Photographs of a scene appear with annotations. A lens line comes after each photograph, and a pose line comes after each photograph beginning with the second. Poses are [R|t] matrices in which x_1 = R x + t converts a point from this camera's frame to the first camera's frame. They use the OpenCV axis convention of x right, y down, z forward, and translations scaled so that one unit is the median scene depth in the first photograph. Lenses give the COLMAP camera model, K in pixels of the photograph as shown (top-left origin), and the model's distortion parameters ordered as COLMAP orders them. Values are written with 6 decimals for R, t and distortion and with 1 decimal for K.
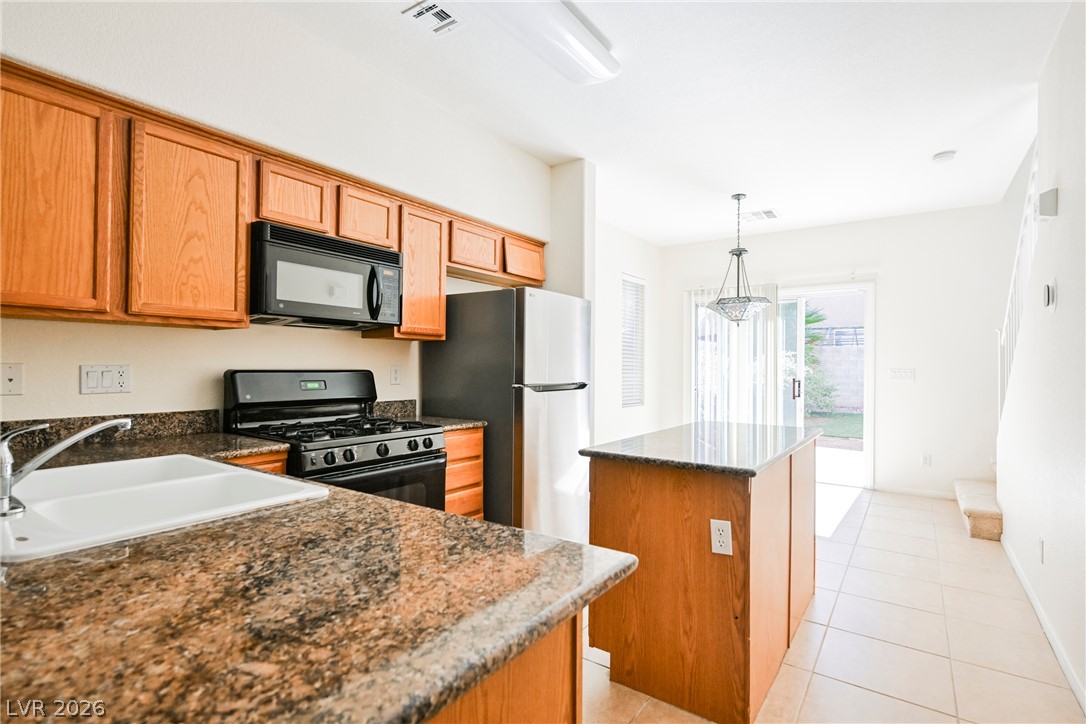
lens RADIAL K [[523.1, 0, 545.3], [0, 523.1, 363.1], [0, 0, 1]] dist [-0.000483, 0.000996]
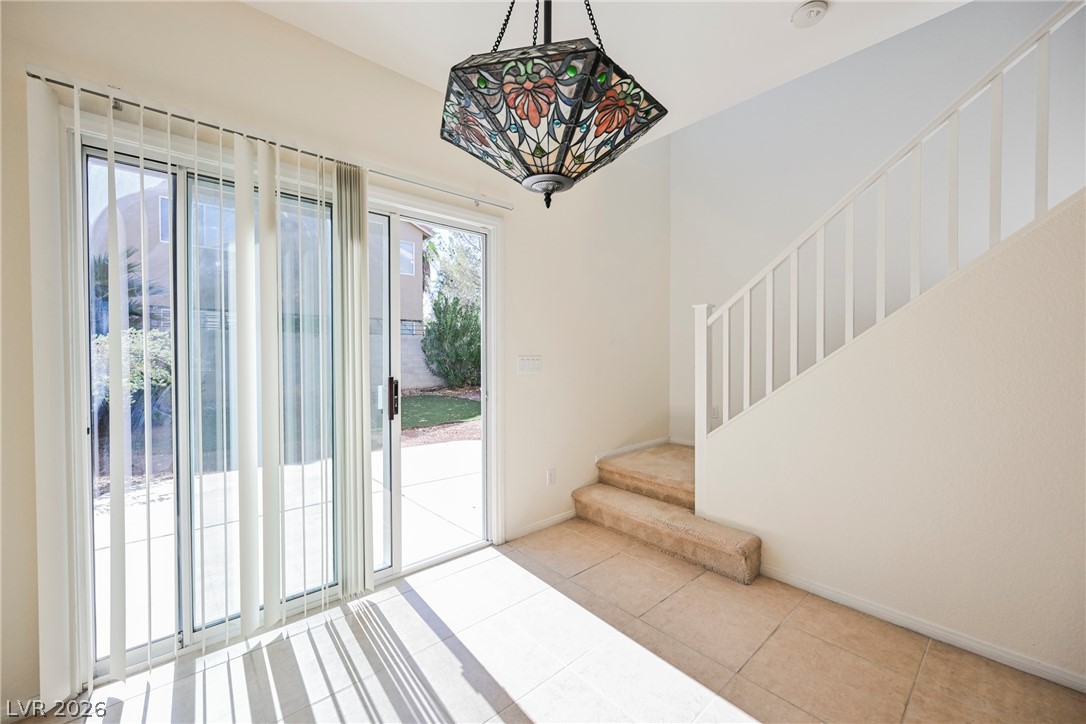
lens RADIAL K [[425.6, 0, 544.8], [0, 425.6, 363.8], [0, 0, 1]] dist [0.000402, 0.000014]
pose [[0.223132, -0.031015, 0.974295, 0.255523], [-0.000350, 0.999491, 0.031897, 0.008503], [-0.974788, -0.007458, 0.223008, 1.612569]]
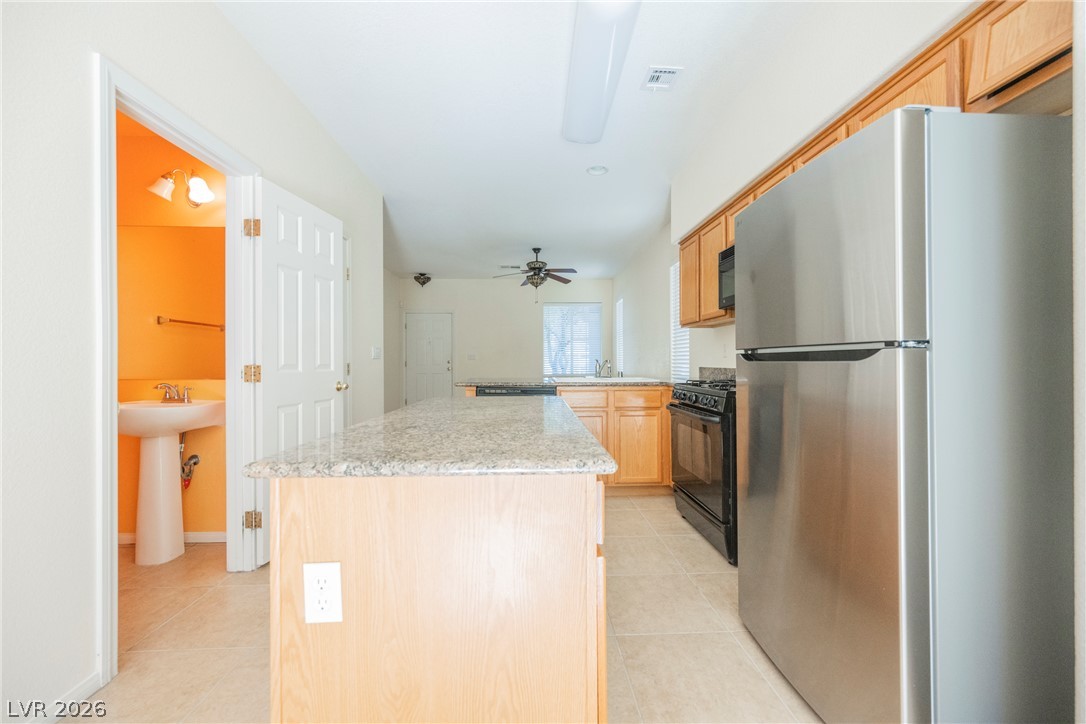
lens RADIAL K [[422.4, 0, 544.9], [0, 422.4, 360.9], [0, 0, 1]] dist [0.000333, 0.000023]
pose [[-0.792755, -0.005693, -0.609514, 0.575378], [0.000244, 0.999953, -0.009657, 0.066414], [0.609540, -0.007805, -0.792717, 1.401306]]
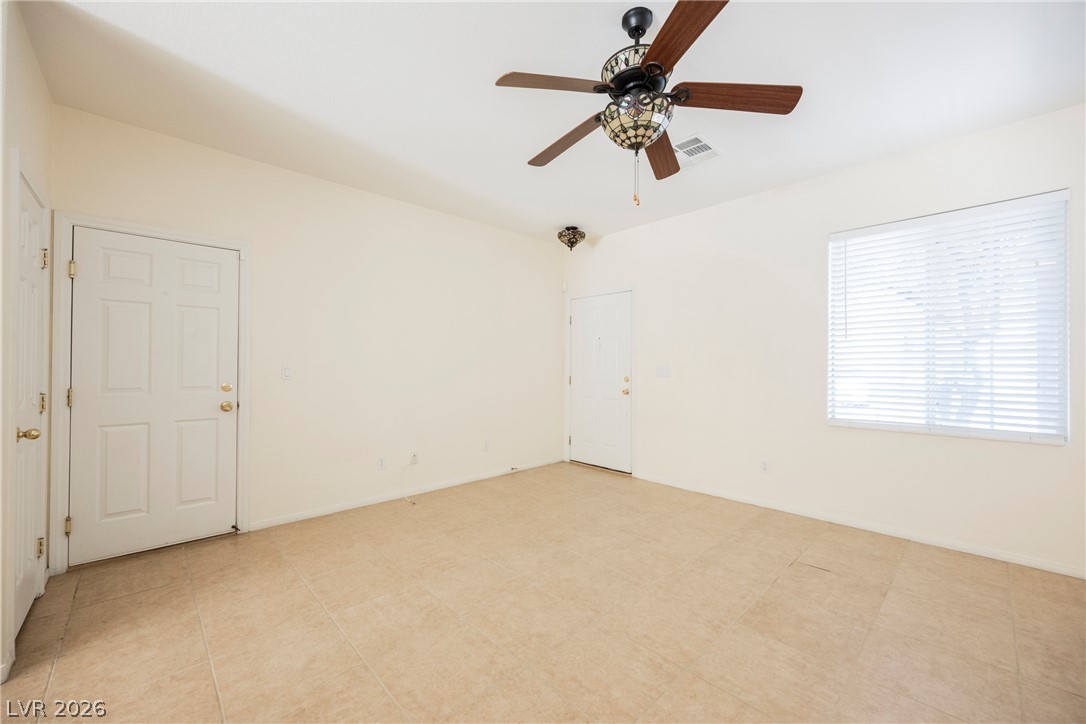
lens RADIAL K [[421.7, 0, 543.9], [0, 421.7, 369.9], [0, 0, 1]] dist [-0.000747, -0.000102]
pose [[-0.981252, -0.012494, 0.192325, -0.774816], [-0.011454, 0.999913, 0.006519, -0.003051], [-0.192390, 0.004194, -0.981310, 0.244201]]
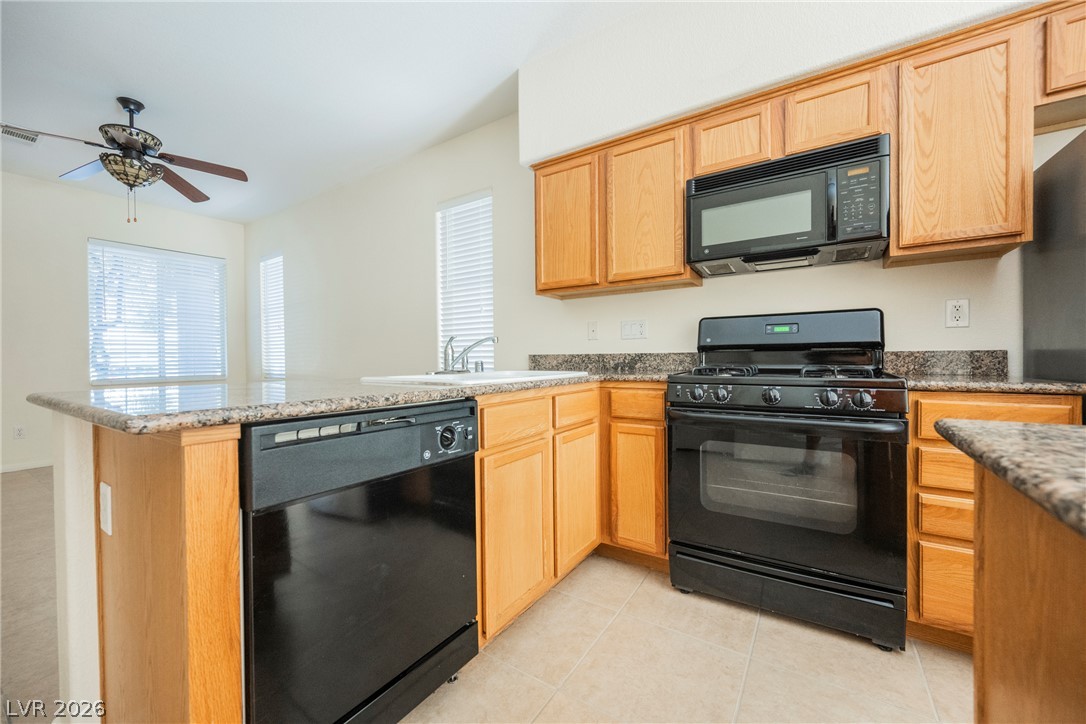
lens RADIAL K [[422.3, 0, 540.9], [0, 422.3, 362.7], [0, 0, 1]] dist [-0.001949, 0.000051]
pose [[0.031748, 0.004389, -0.999486, 0.288646], [0.017269, 0.999839, 0.004939, 0.089192], [0.999347, -0.017417, 0.031667, 0.530013]]
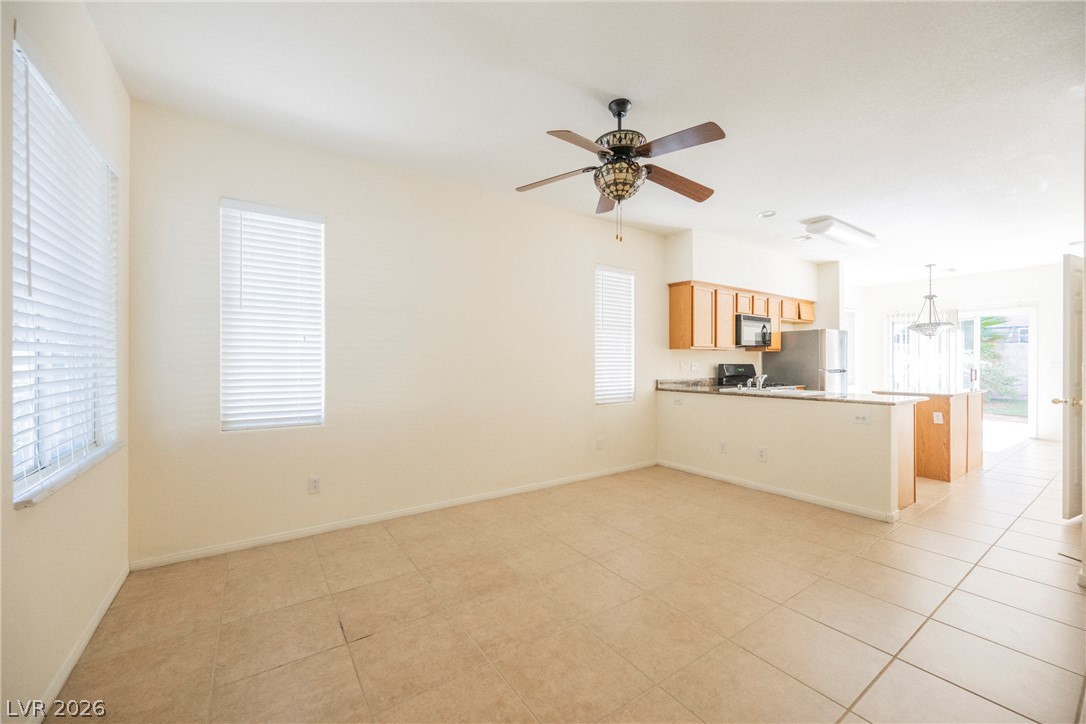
lens RADIAL K [[422.3, 0, 540.9], [0, 422.3, 362.7], [0, 0, 1]] dist [-0.001949, 0.000051]
pose [[0.937123, -0.007321, -0.348923, -0.630909], [0.009101, 0.999953, 0.003461, -0.009928], [0.348881, -0.006419, 0.937145, -1.365275]]
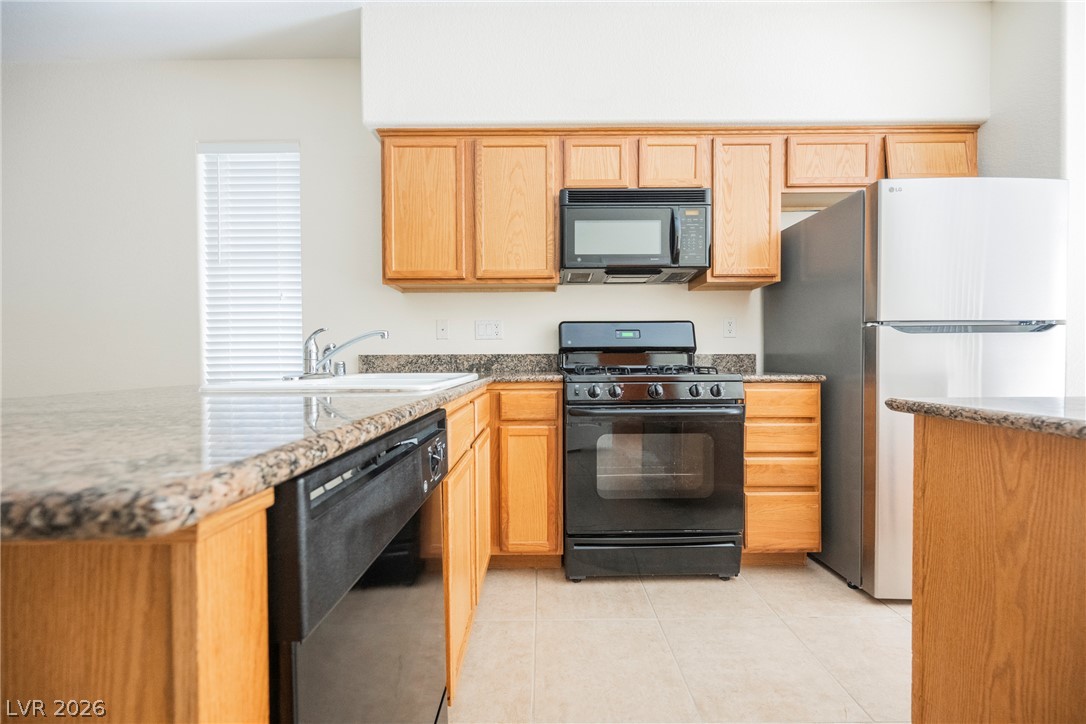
lens RADIAL K [[423.2, 0, 543.1], [0, 423.2, 365.5], [0, 0, 1]] dist [-0.000476, -0.000111]
pose [[0.578957, 0.002549, -0.815354, 0.172614], [0.016531, 0.999753, 0.014863, 0.089406], [0.815190, -0.022083, 0.578772, 0.330697]]
